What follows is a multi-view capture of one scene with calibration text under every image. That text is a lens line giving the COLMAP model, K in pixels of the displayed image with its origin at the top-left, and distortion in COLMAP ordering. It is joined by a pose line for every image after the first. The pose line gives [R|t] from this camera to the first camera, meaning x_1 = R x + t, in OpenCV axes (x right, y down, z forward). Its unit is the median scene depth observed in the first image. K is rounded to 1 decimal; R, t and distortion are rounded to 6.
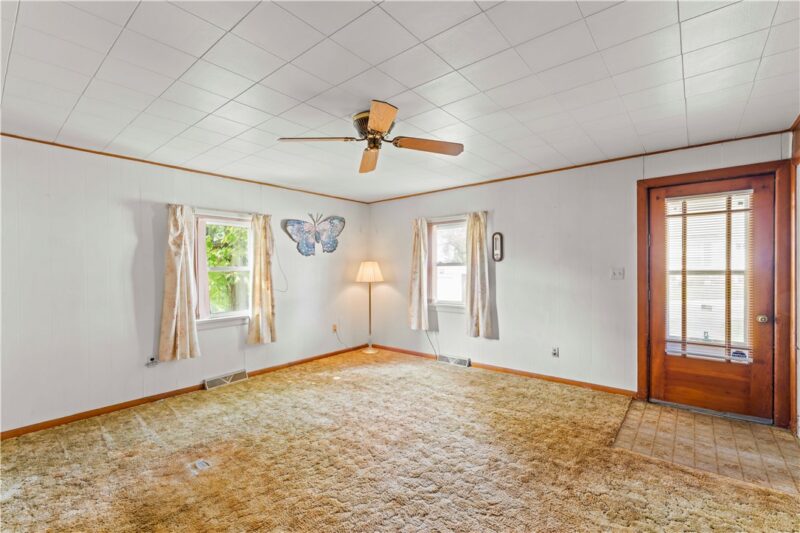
lens RADIAL K [[351.9, 0, 395.5], [0, 351.9, 269.9], [0, 0, 1]] dist [-0.001780, 0.000791]
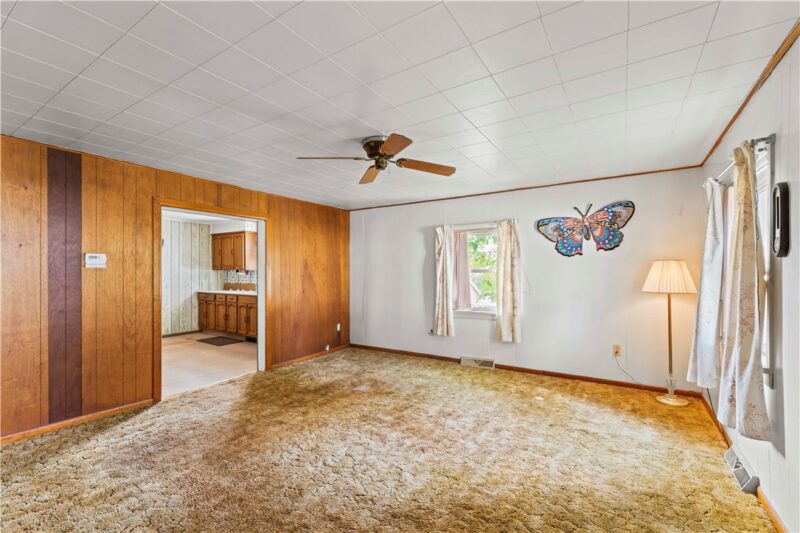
lens RADIAL K [[351.9, 0, 396.7], [0, 351.9, 270.9], [0, 0, 1]] dist [-0.001780, 0.000791]
pose [[0.122676, 0.004186, -0.992438, 0.714761], [-0.004733, 0.999982, 0.003633, -0.006730], [0.992435, 0.004252, 0.122694, 0.603898]]
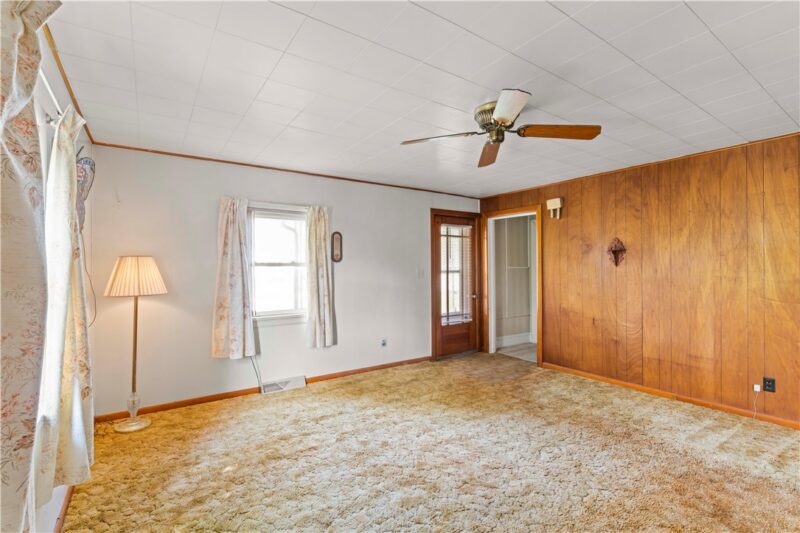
lens RADIAL K [[366.9, 0, 393.2], [0, 366.9, 266.6], [0, 0, 1]] dist [-0.000914, 0.000179]
pose [[0.277550, 0.011277, 0.960645, -0.711120], [0.009636, 0.999848, -0.014521, 0.004616], [-0.960663, 0.013287, 0.277399, 0.659597]]
